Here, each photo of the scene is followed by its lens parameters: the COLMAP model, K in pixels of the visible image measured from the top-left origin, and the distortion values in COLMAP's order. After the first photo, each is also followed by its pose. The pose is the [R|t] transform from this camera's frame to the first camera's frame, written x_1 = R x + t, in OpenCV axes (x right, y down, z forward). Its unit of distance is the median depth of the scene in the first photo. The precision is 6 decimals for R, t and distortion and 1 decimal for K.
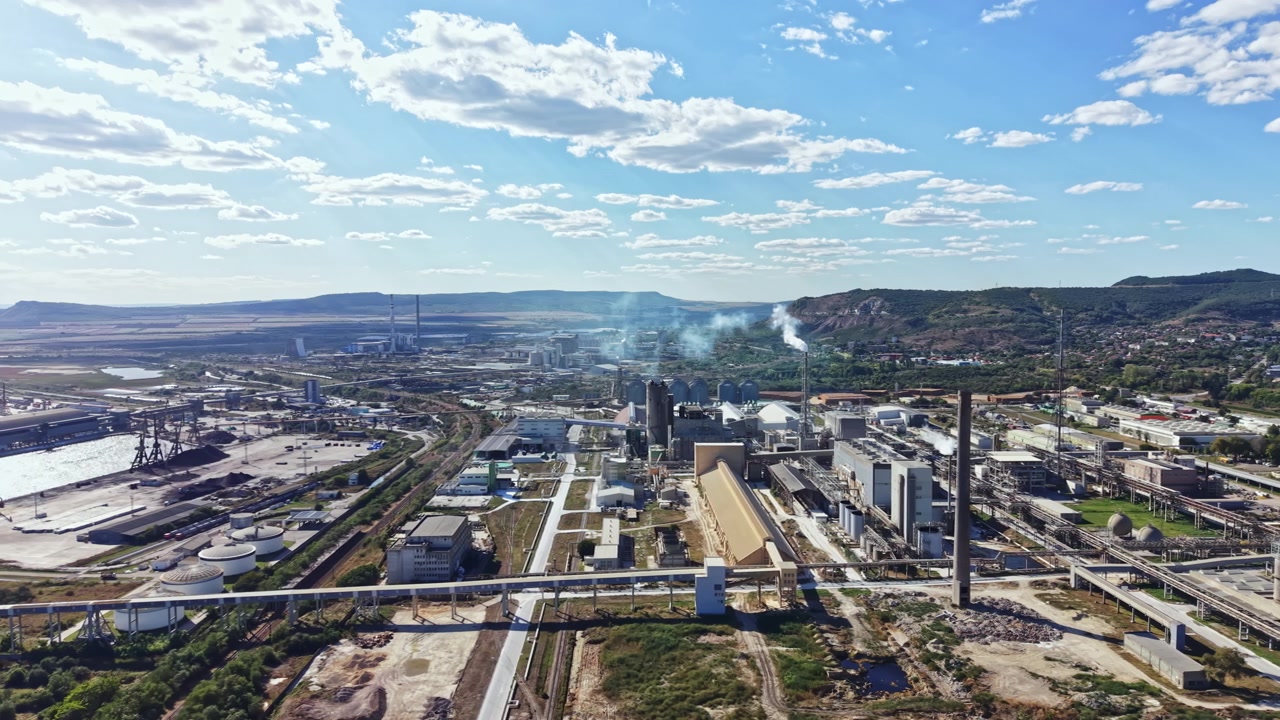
lens RADIAL K [[918.6, 0, 640.0], [0, 918.6, 360.0], [0, 0, 1]] dist [0.044288, -0.053422]
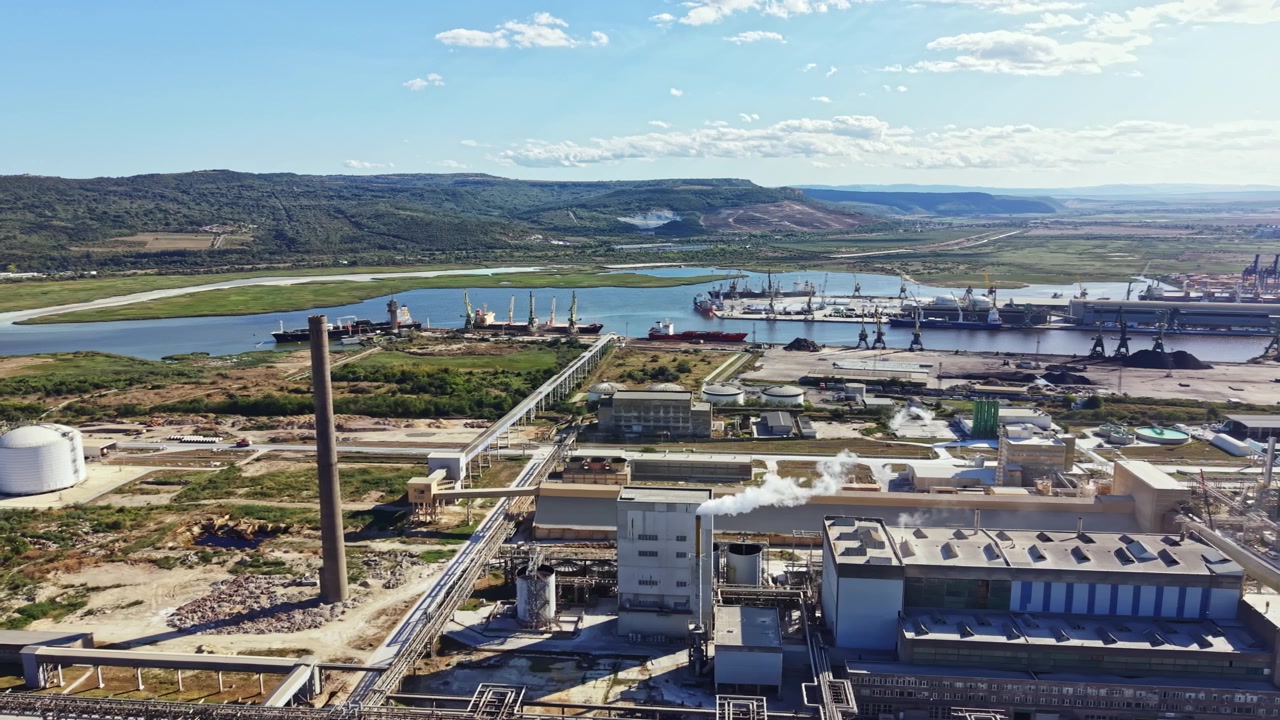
lens RADIAL K [[918.6, 0, 640.0], [0, 918.6, 360.0], [0, 0, 1]] dist [0.044288, -0.053422]
pose [[-0.113984, 0.182211, -0.976630, 0.831150], [-0.053750, 0.980466, 0.189200, -0.065981], [0.992027, 0.074060, -0.101964, 1.065848]]
